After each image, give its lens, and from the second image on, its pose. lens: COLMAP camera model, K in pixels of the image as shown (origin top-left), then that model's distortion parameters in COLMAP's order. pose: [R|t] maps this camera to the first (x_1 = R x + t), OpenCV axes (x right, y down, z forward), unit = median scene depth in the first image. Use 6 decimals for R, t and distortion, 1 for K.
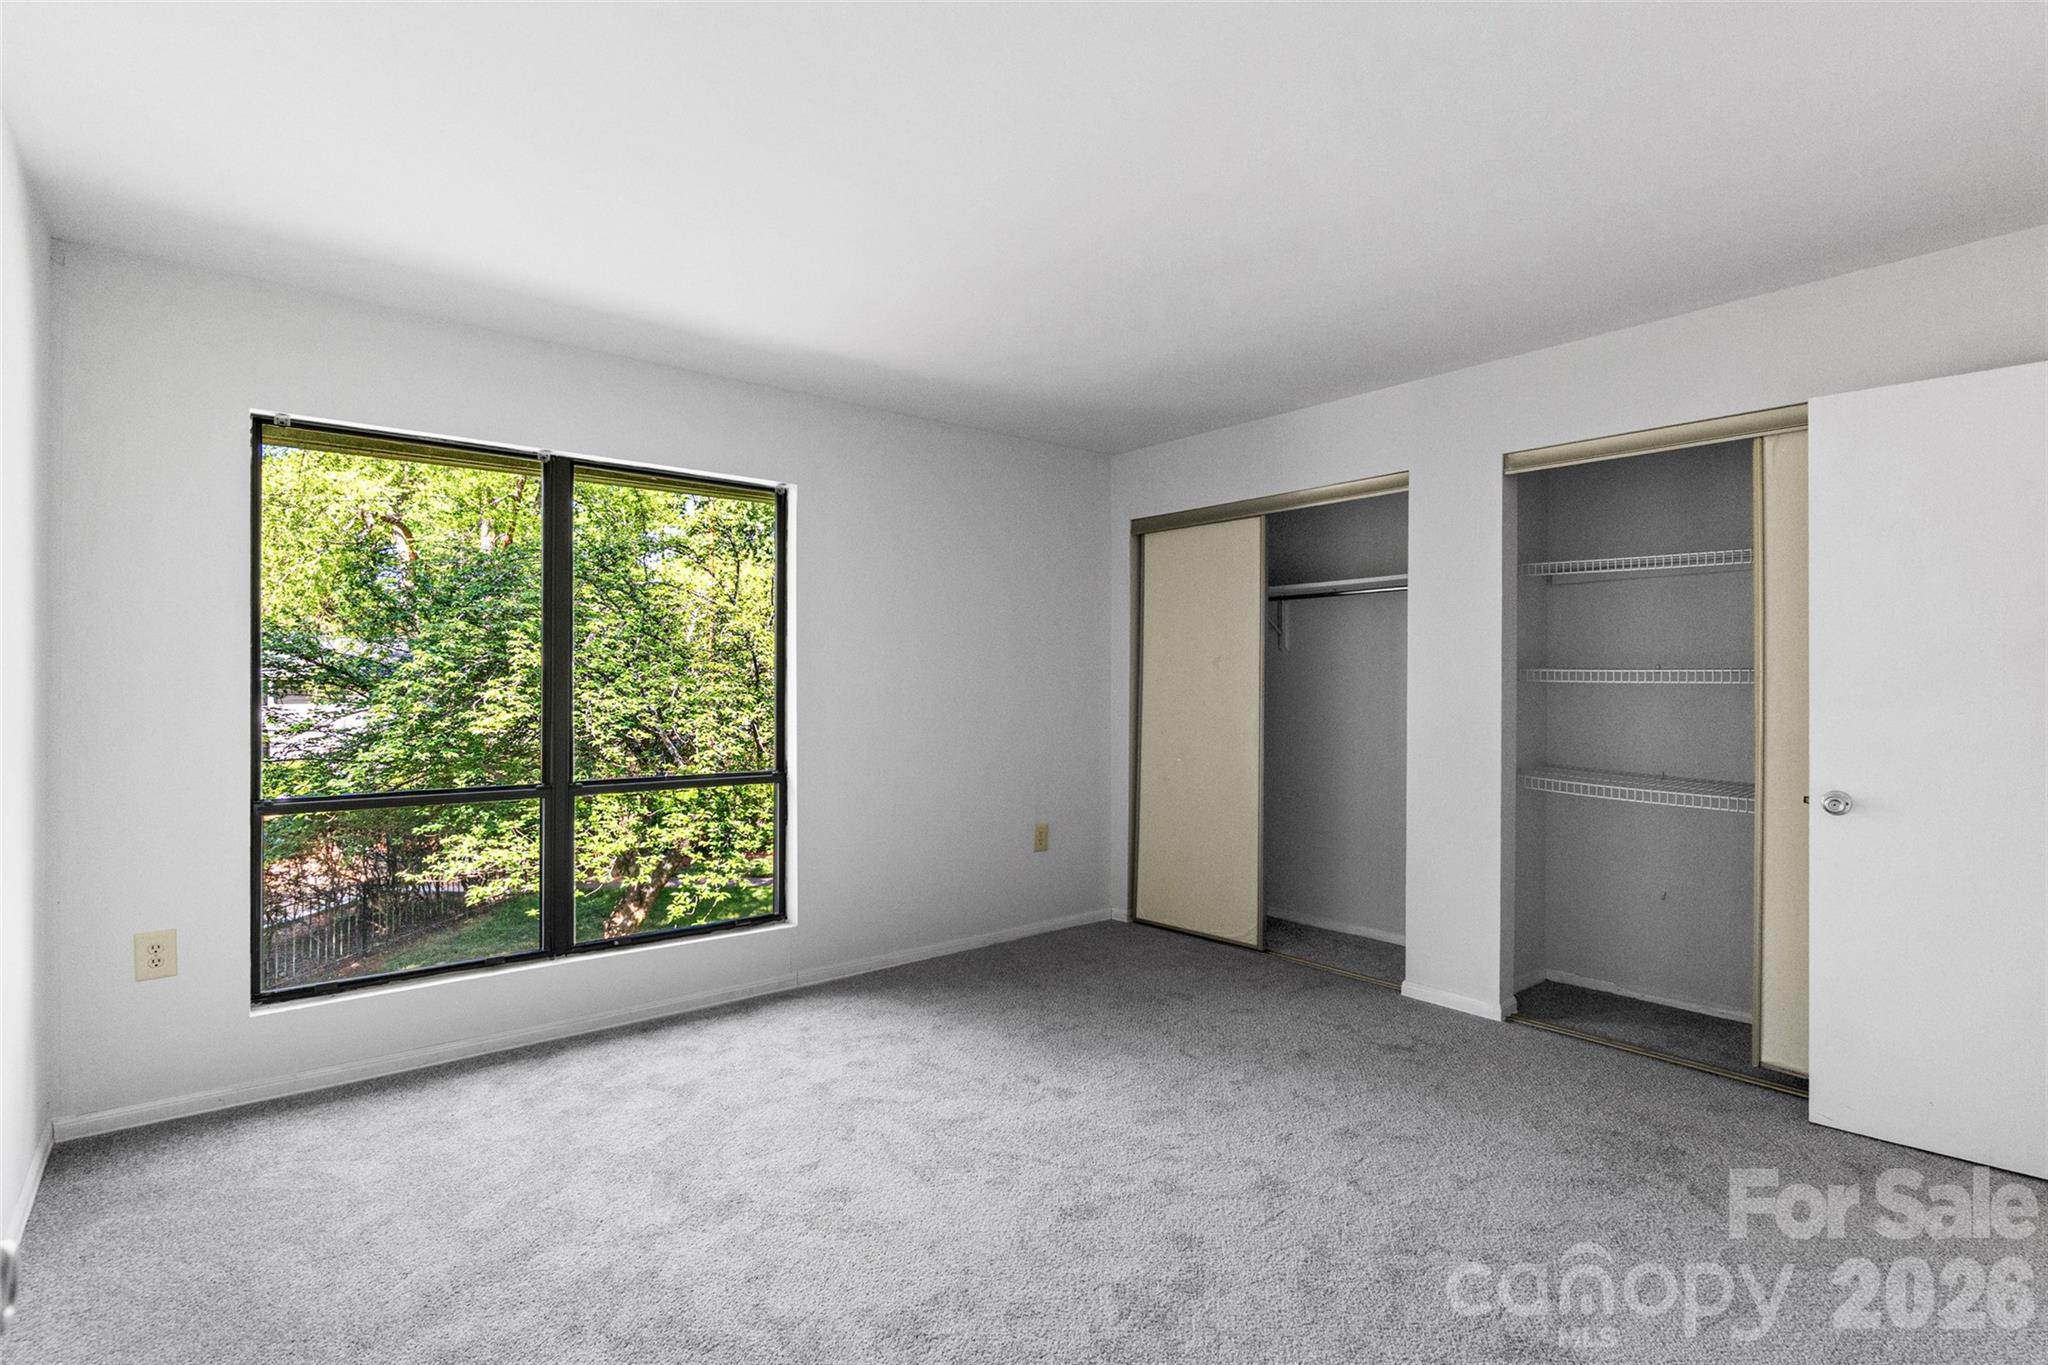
lens RADIAL K [[977.2, 0, 1024.0], [0, 977.2, 682.5], [0, 0, 1]] dist [-0.000724, -0.000024]
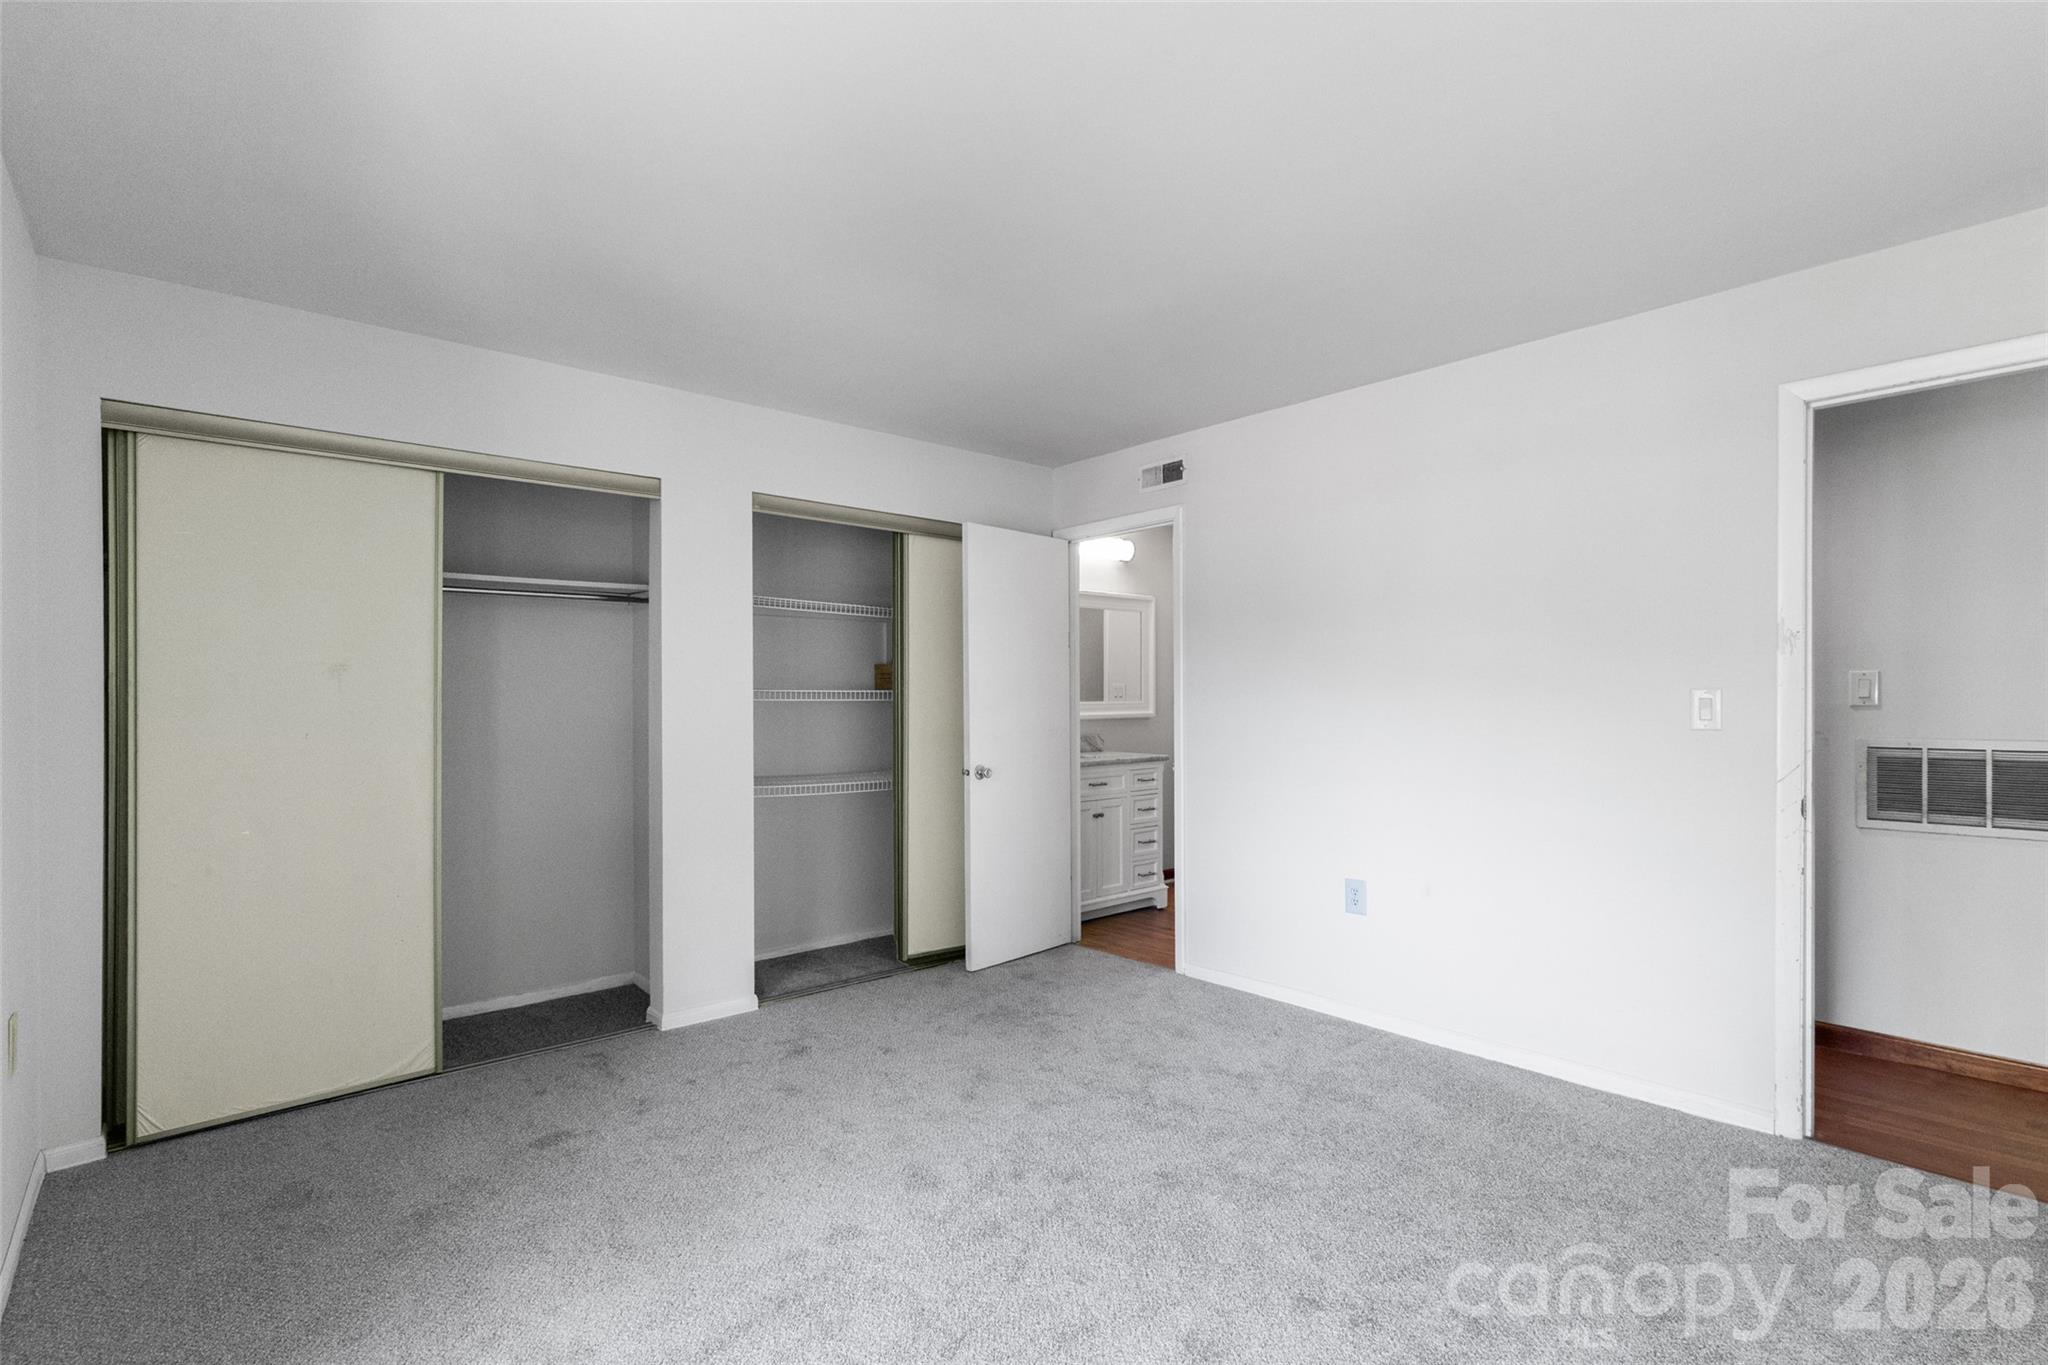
lens RADIAL K [[959.3, 0, 1025.9], [0, 959.3, 702.3], [0, 0, 1]] dist [-0.001019, -0.000106]
pose [[-0.030013, -0.002898, 0.999545, -0.595516], [0.006631, 0.999973, 0.003098, 0.000406], [-0.999528, 0.006720, -0.029993, 0.726879]]
